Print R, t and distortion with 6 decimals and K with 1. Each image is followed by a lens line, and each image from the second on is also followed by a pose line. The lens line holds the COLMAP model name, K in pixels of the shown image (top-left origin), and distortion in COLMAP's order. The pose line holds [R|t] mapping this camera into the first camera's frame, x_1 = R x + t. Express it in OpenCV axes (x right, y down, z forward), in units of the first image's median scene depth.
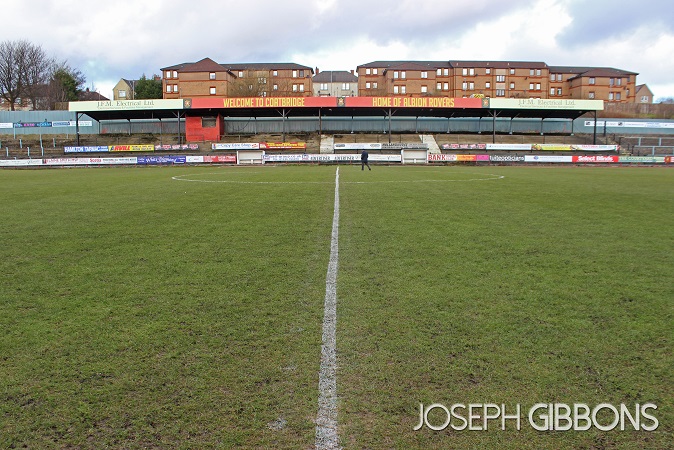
lens RADIAL K [[602.7, 0, 333.8], [0, 602.7, 259.1], [0, 0, 1]] dist [-0.169989, 0.171689]
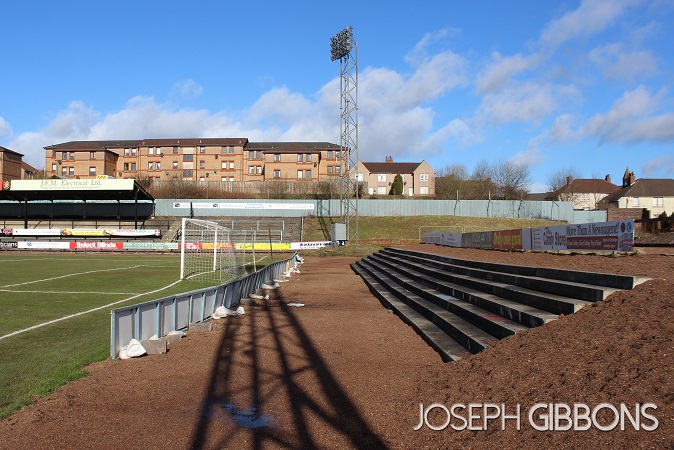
lens RADIAL K [[675.8, 0, 318.1], [0, 675.8, 223.8], [0, 0, 1]] dist [-0.159723, 0.024771]
pose [[0.998910, 0.006638, -0.046198, 0.740492], [-0.015726, 0.979822, -0.199255, -0.010512], [0.043943, 0.199764, 0.978858, 0.040514]]
